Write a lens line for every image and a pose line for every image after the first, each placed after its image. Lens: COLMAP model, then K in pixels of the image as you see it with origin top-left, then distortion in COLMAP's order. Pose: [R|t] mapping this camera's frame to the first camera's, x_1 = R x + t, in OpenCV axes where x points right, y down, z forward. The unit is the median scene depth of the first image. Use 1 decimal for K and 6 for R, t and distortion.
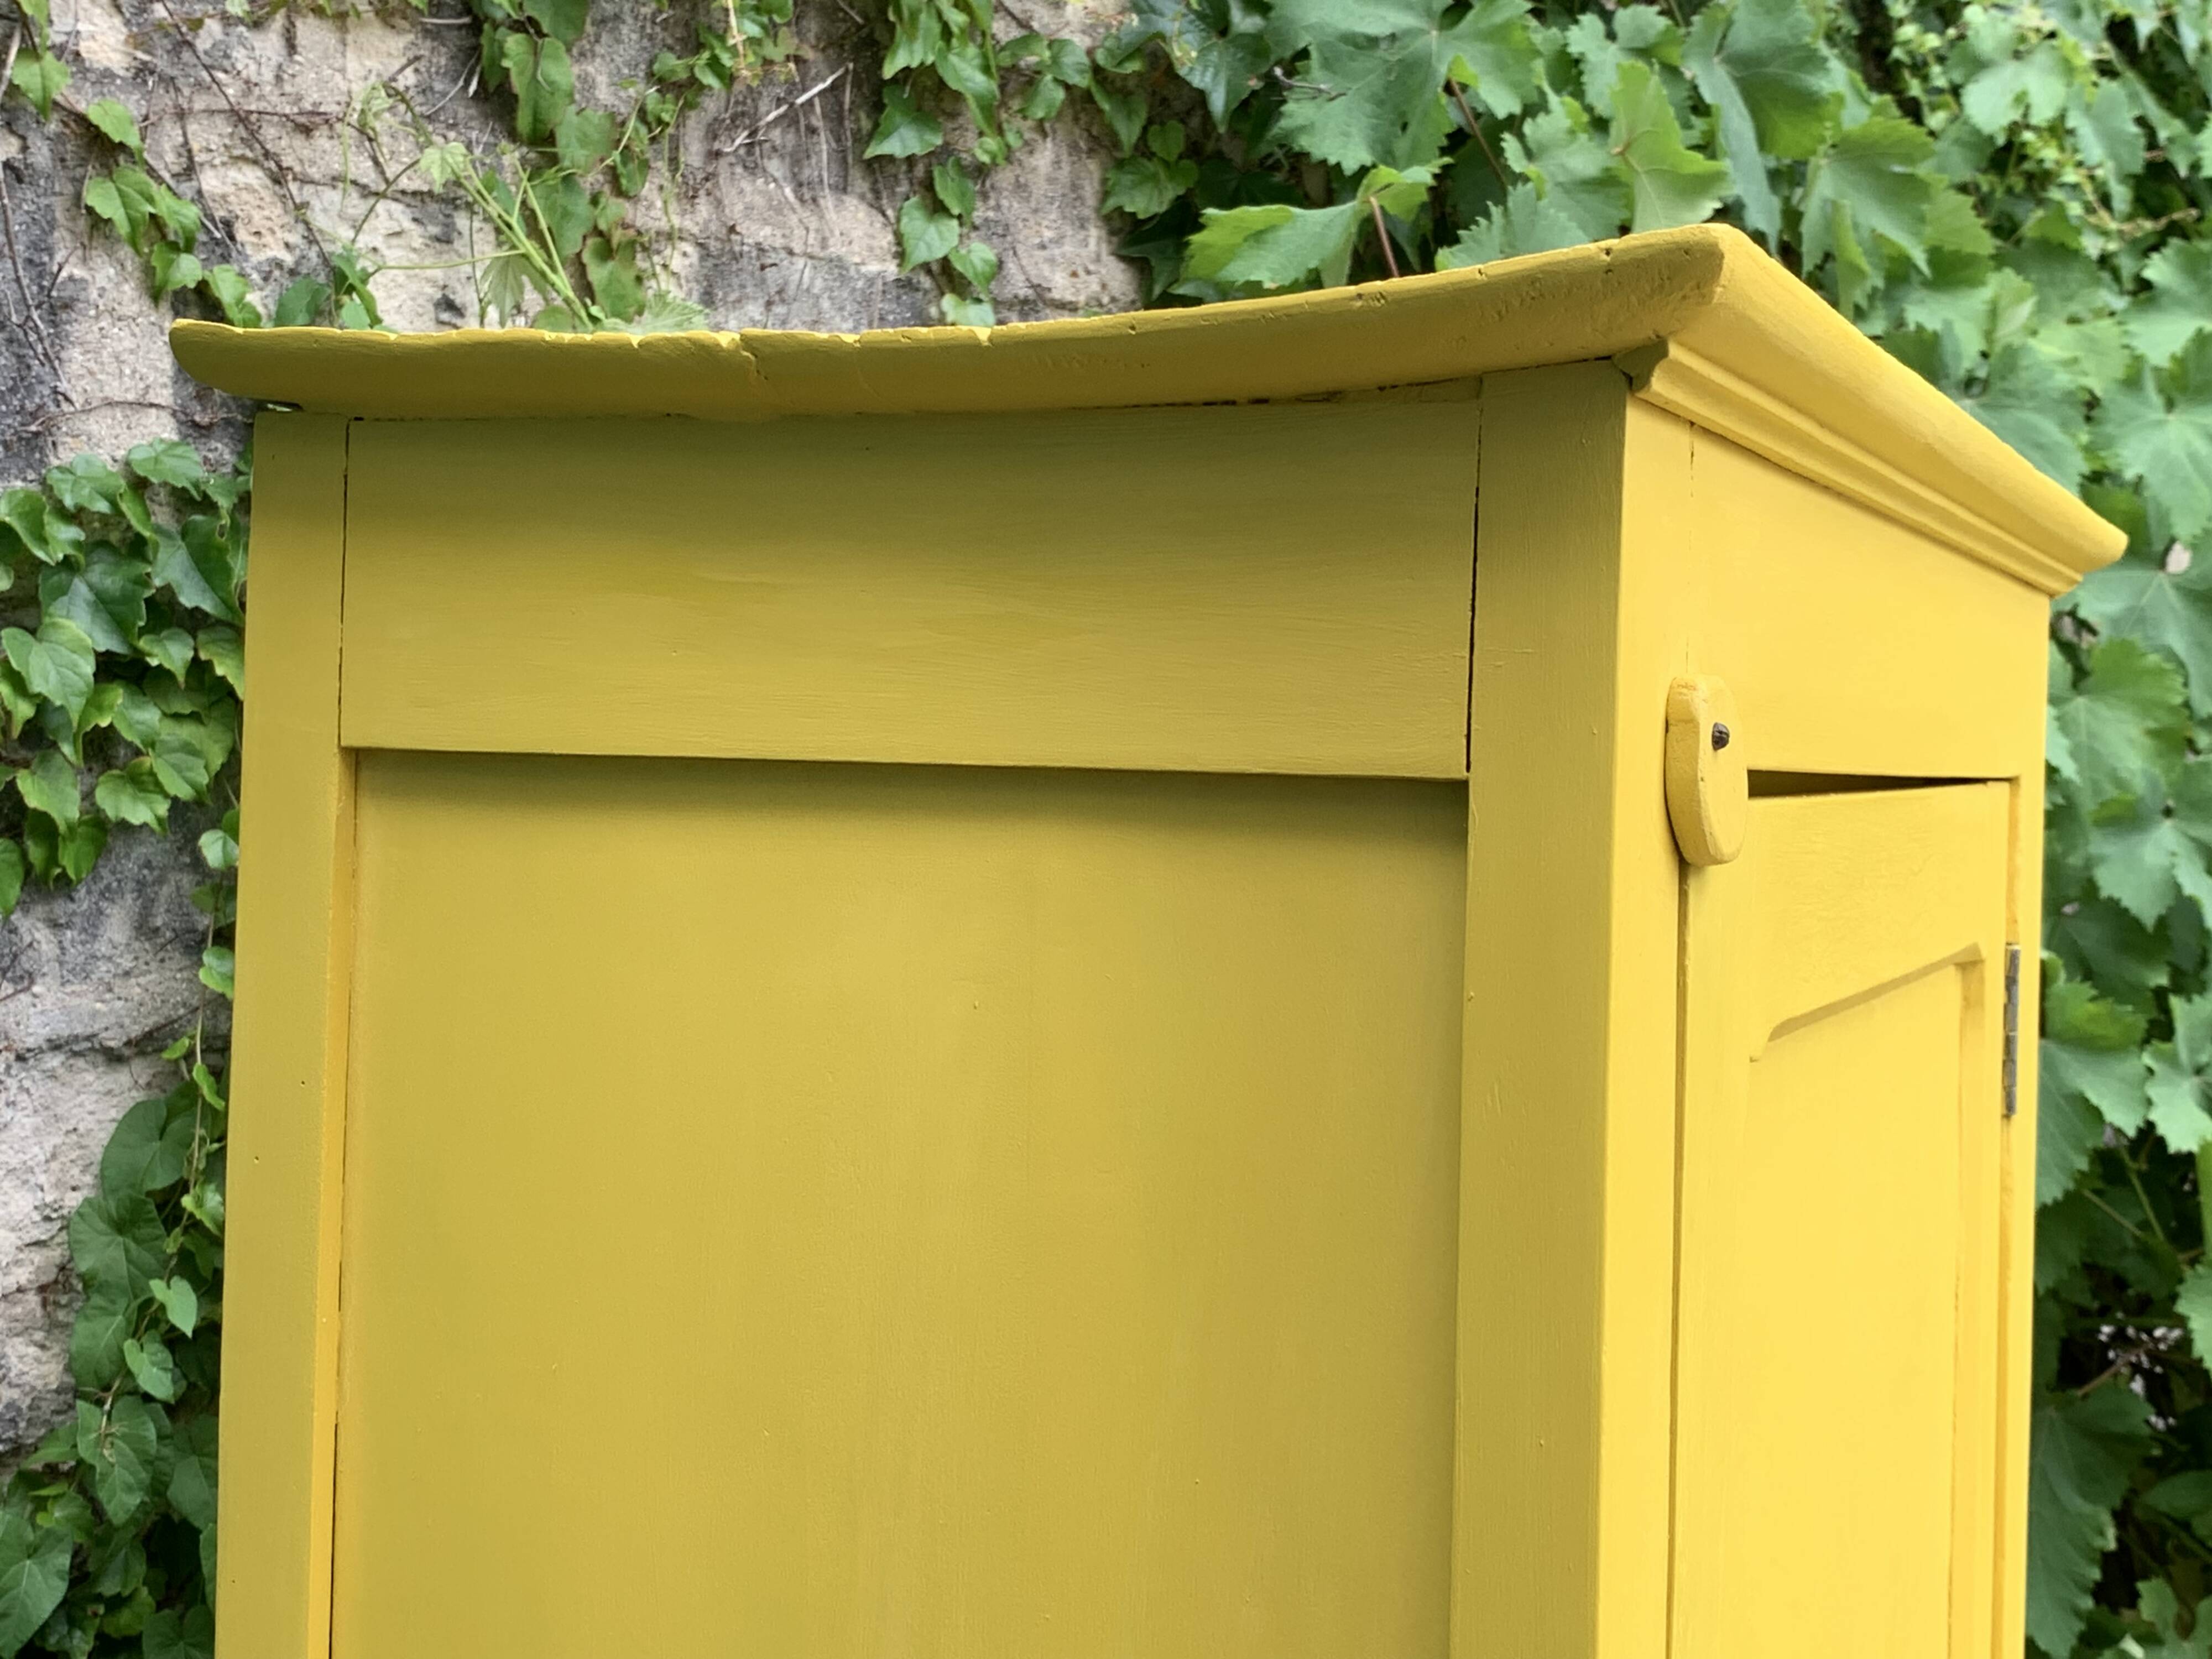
lens RADIAL K [[3002.1, 0, 1066.7], [0, 3002.1, 793.7], [0, 0, 1]] dist [0.054083, 0.000000]
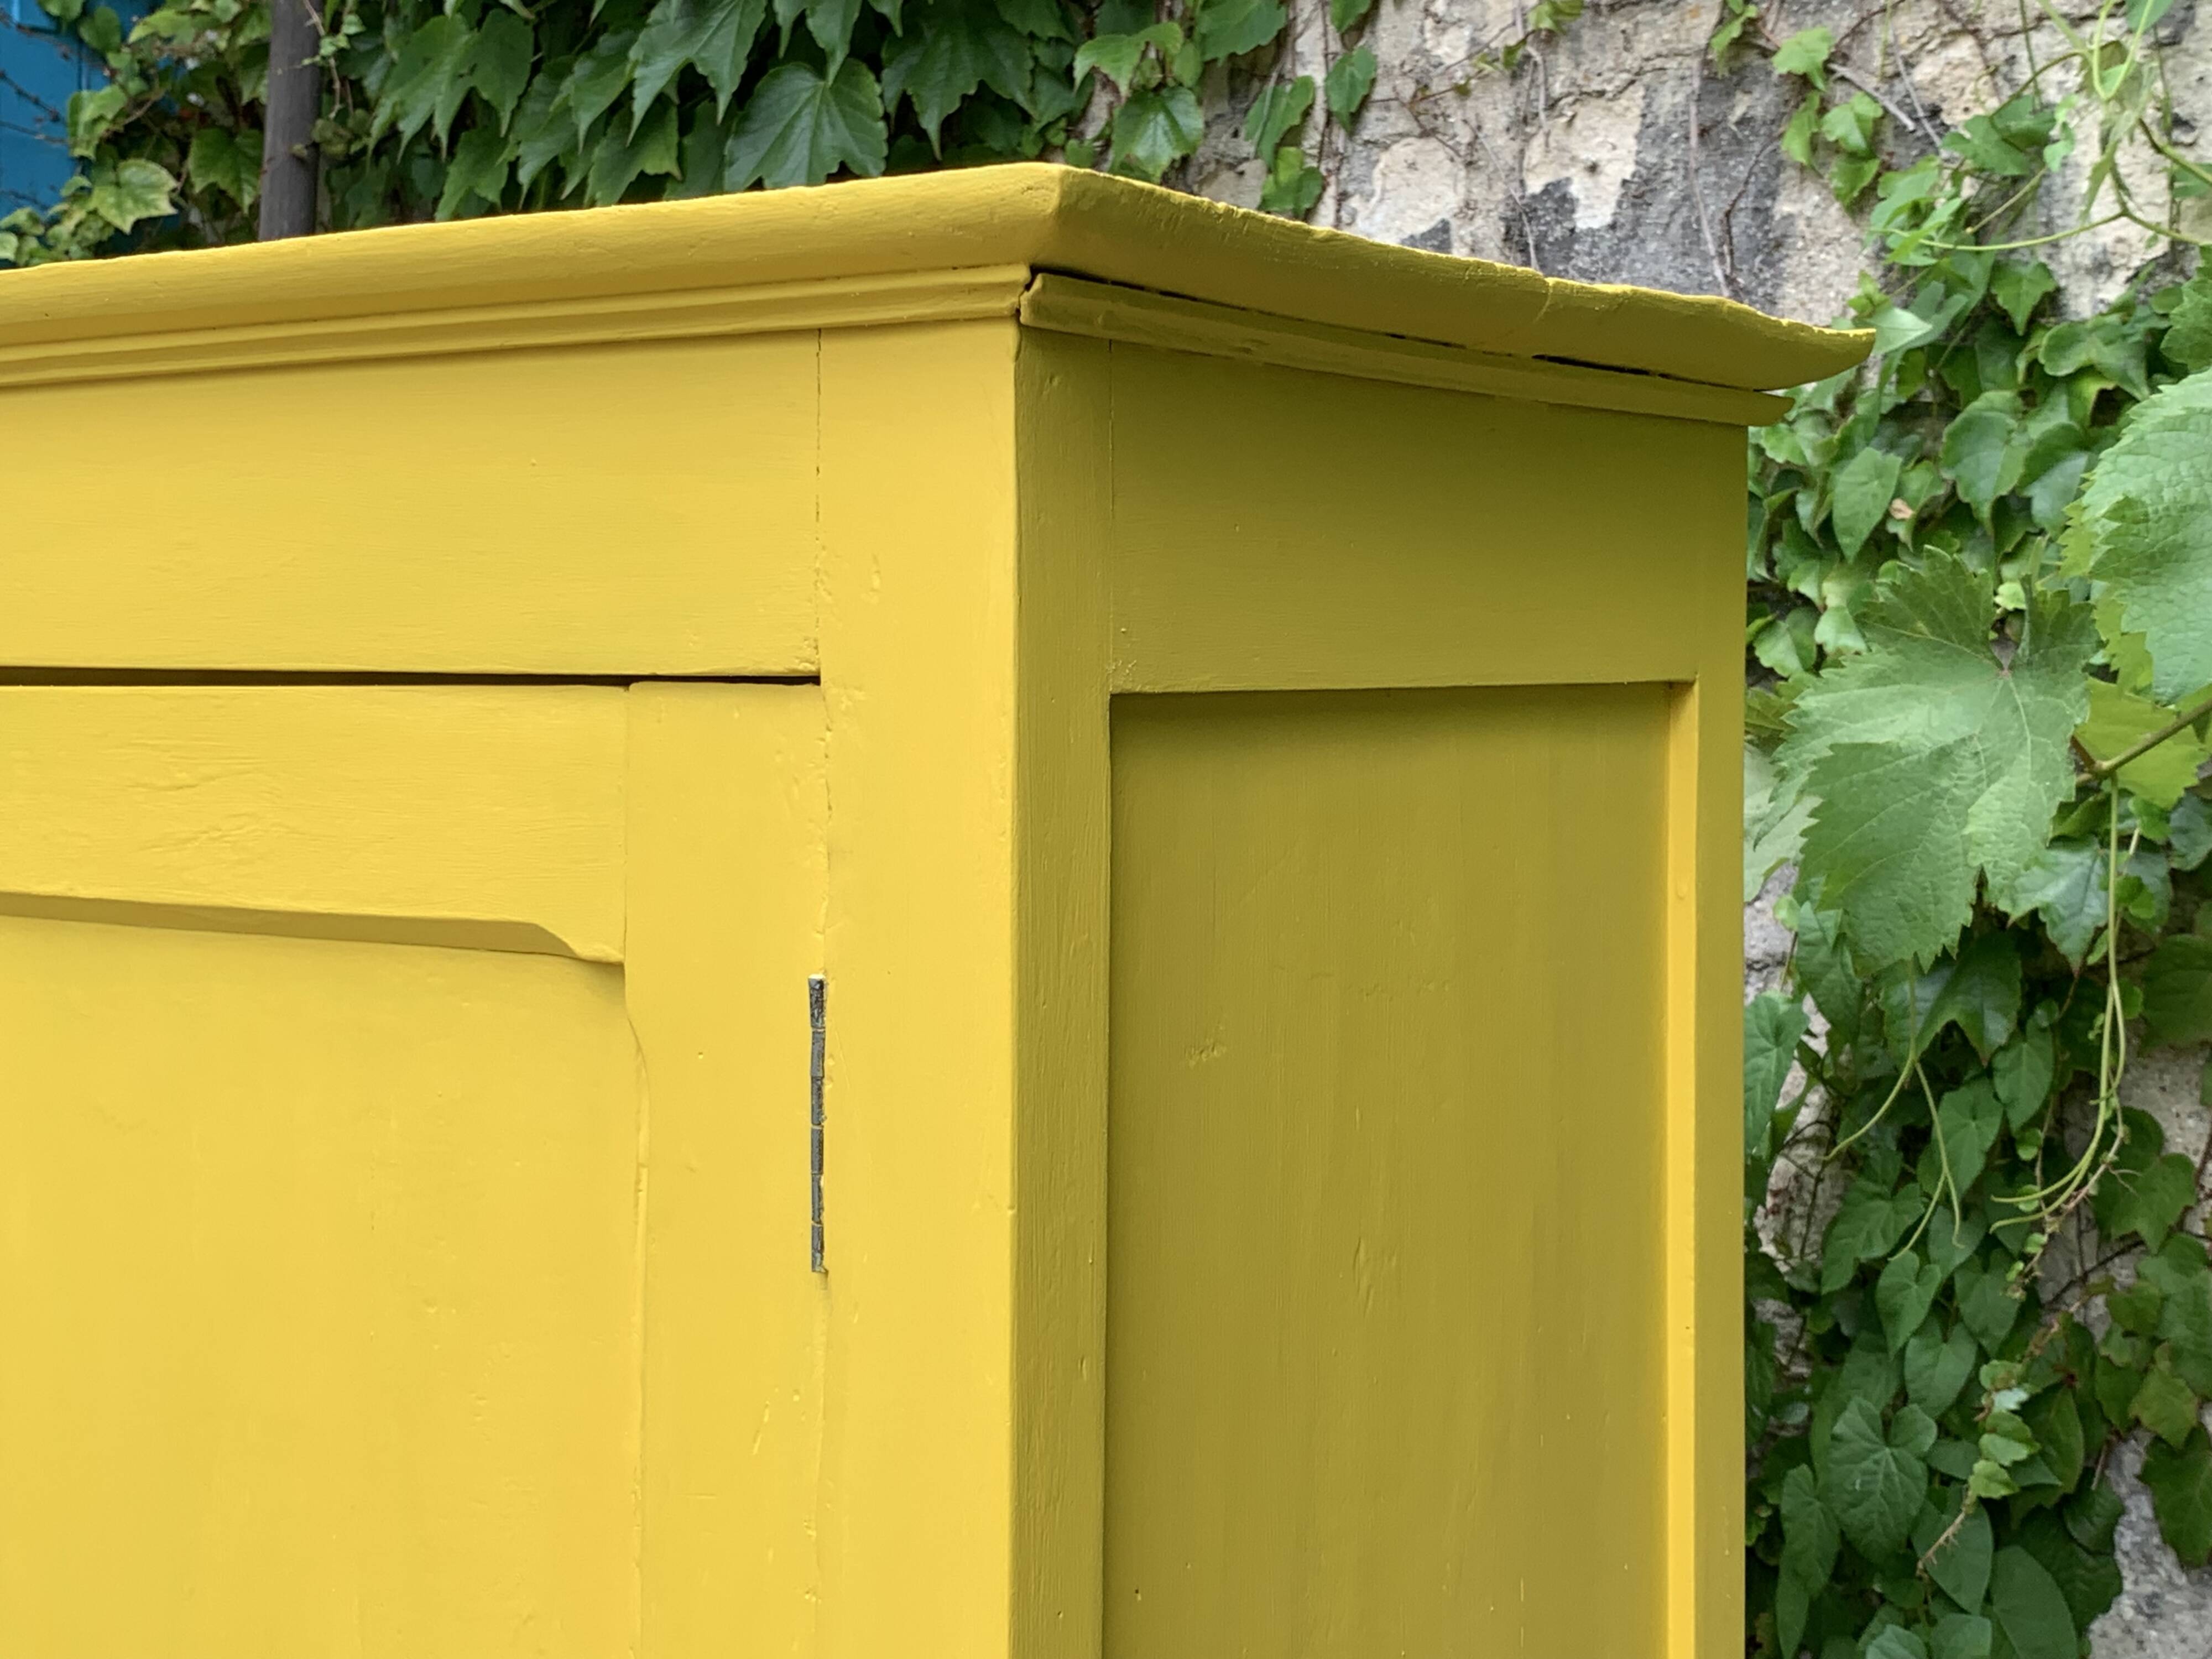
lens RADIAL K [[3012.7, 0, 1120.3], [0, 3012.7, 820.2], [0, 0, 1]] dist [0.051878, 0.000000]
pose [[-0.217403, 0.035555, -0.975434, 0.686743], [-0.015009, 0.999096, 0.039762, -0.002488], [0.975967, 0.023284, -0.216673, 0.944657]]
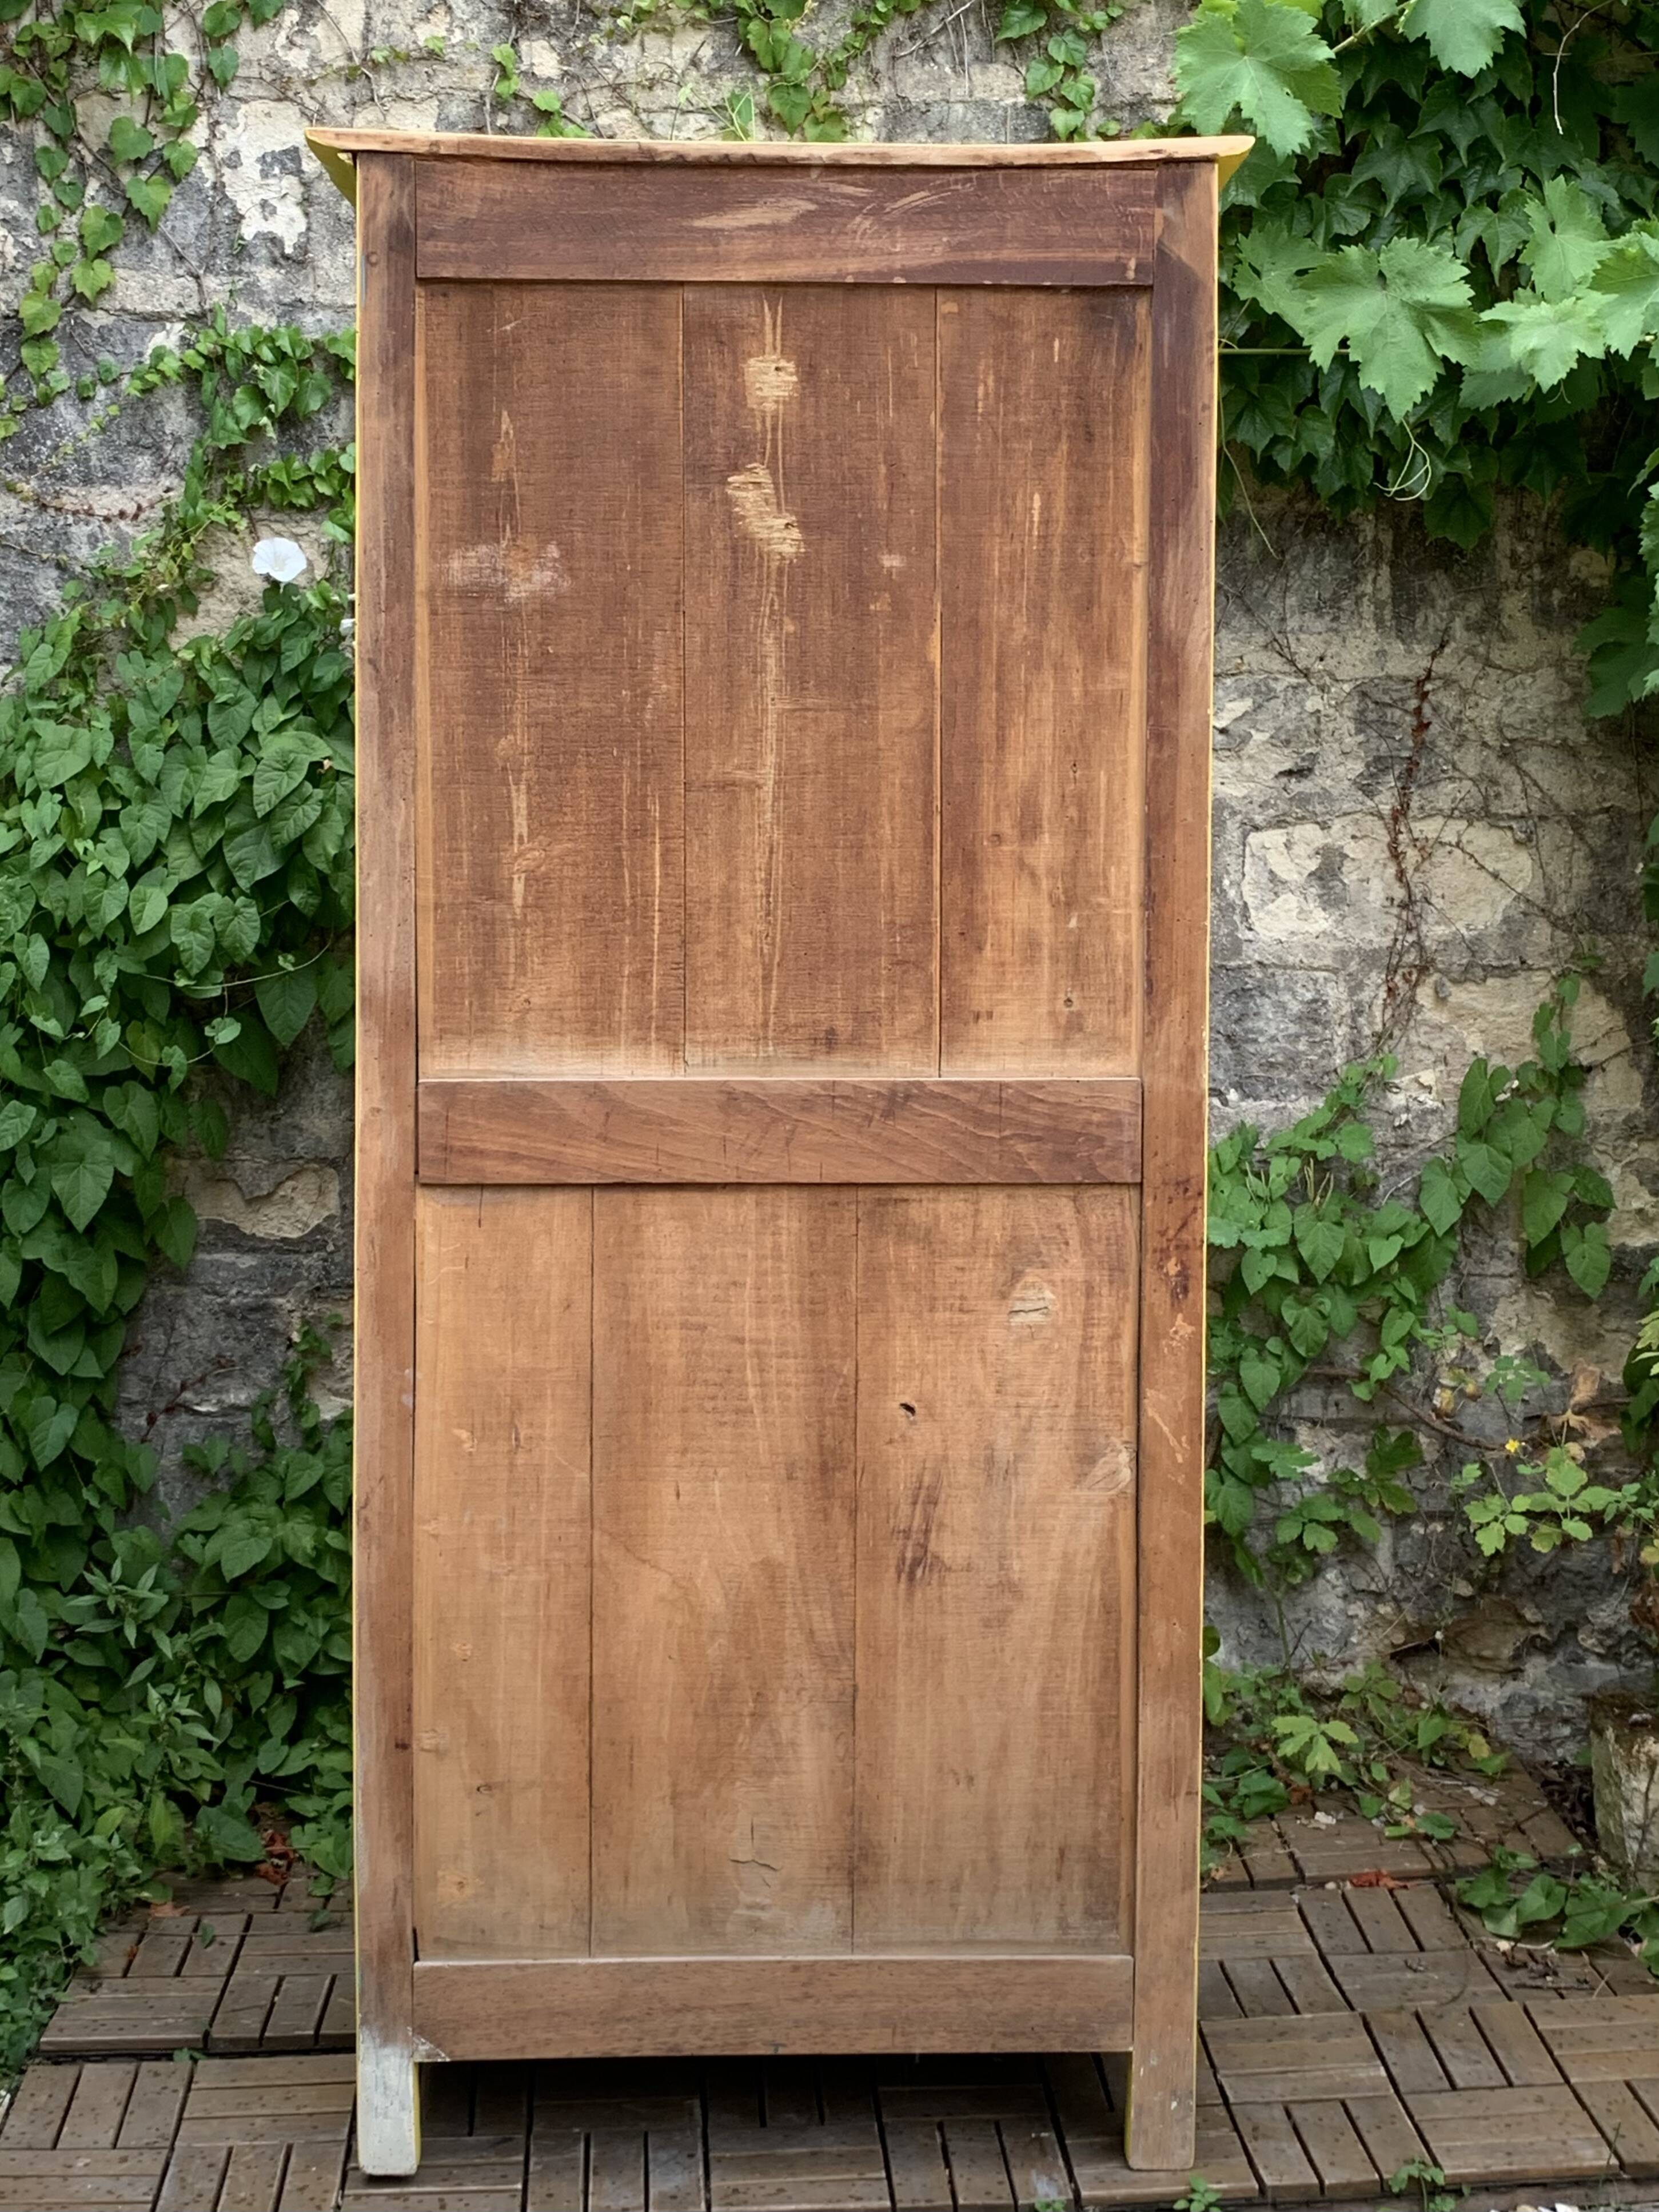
lens RADIAL K [[3108.9, 0, 827.7], [0, 3108.9, 929.6], [0, 0, 1]] dist [0.029722, 0.000000]
pose [[0.714913, 0.033031, -0.698432, 1.420723], [0.015851, 0.997861, 0.063417, 0.243360], [0.699033, -0.056409, 0.712861, -0.537668]]
